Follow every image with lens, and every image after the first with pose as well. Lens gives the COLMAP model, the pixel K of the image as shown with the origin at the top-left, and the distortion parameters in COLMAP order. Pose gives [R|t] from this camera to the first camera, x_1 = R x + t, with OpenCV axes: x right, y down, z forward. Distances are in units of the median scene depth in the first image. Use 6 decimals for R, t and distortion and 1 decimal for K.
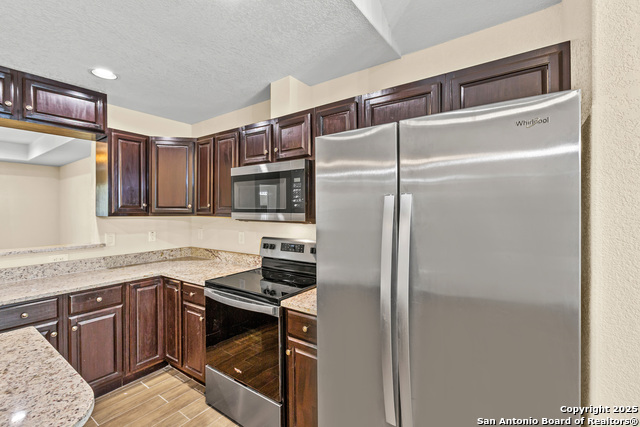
lens RADIAL K [[292.3, 0, 305.1], [0, 292.3, 211.4], [0, 0, 1]] dist [0.004537, 0.000704]
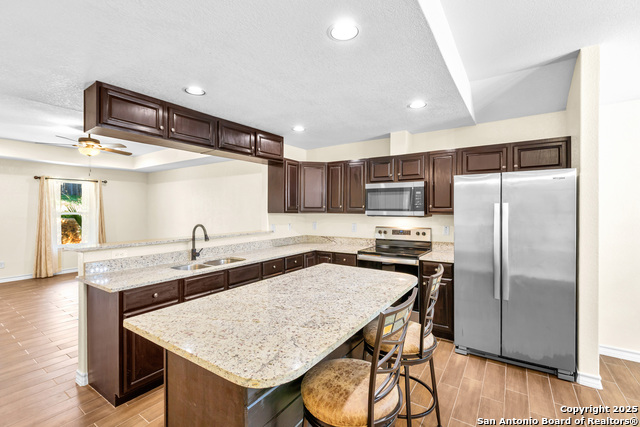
lens RADIAL K [[292.3, 0, 307.2], [0, 292.3, 214.5], [0, 0, 1]] dist [0.004537, 0.000704]
pose [[0.999306, 0.004797, 0.036940, -0.611915], [-0.004992, 0.999974, 0.005203, 0.016366], [-0.036914, -0.005384, 0.999304, -0.602863]]
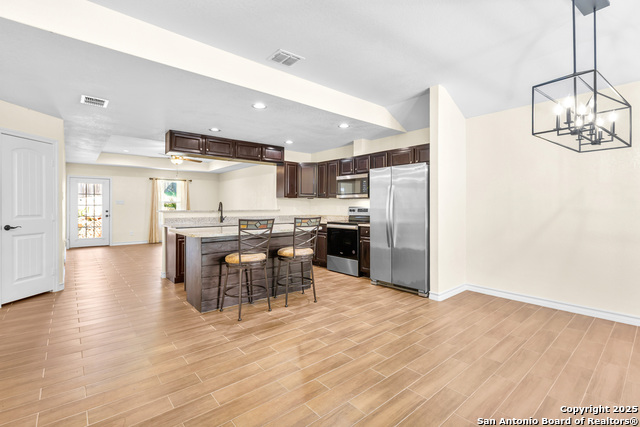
lens RADIAL K [[292.3, 0, 312.8], [0, 292.3, 209.2], [0, 0, 1]] dist [0.004537, 0.000704]
pose [[0.977060, 0.006132, -0.212876, 0.063001], [-0.006621, 0.999977, -0.001581, 0.116395], [0.212862, 0.002954, 0.977078, -1.306048]]
